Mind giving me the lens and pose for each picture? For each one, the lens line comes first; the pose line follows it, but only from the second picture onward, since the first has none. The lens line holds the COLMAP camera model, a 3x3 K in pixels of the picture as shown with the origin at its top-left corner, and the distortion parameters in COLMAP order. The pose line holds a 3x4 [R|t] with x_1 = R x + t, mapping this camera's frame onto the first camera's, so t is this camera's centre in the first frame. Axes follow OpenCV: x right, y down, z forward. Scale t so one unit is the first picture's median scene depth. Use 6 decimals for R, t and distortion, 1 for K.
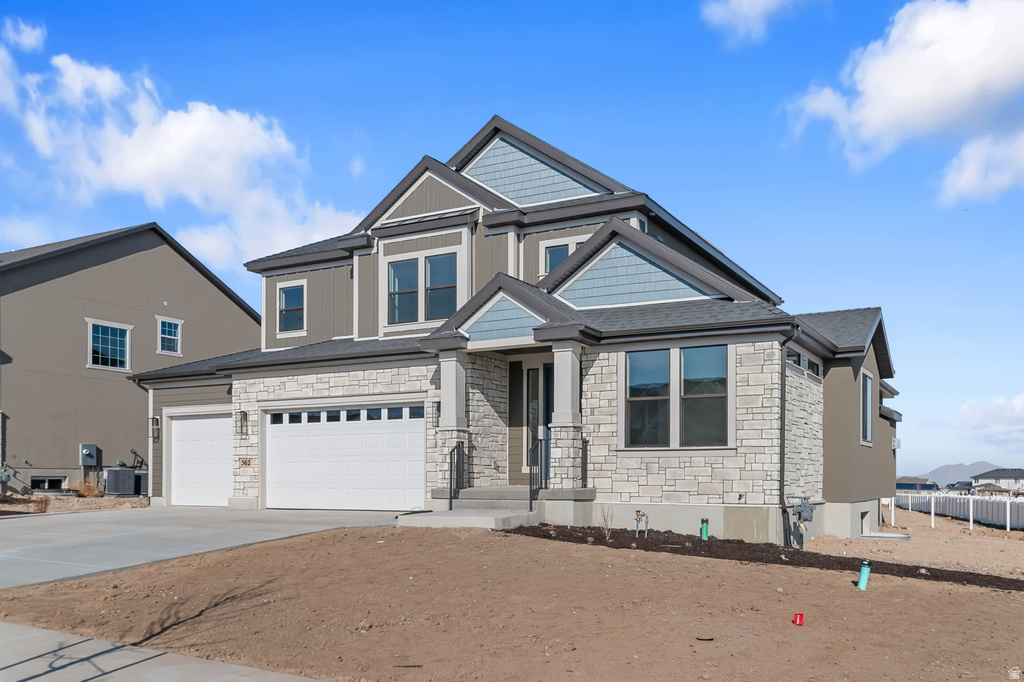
lens RADIAL K [[883.6, 0, 532.4], [0, 883.6, 342.4], [0, 0, 1]] dist [-0.002340, 0.002471]
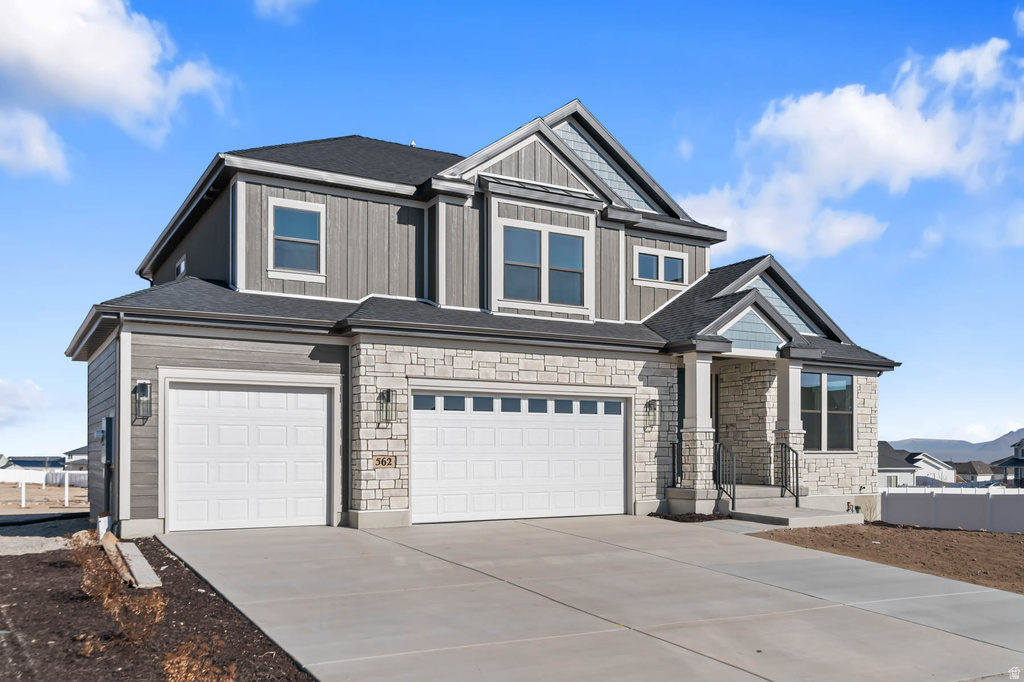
lens RADIAL K [[872.0, 0, 530.2], [0, 872.0, 327.4], [0, 0, 1]] dist [0.003903, 0.002010]
pose [[0.513591, 0.121732, 0.849356, -0.888489], [-0.131025, 0.989402, -0.062575, 0.058710], [-0.847972, -0.079149, 0.524098, 0.548665]]
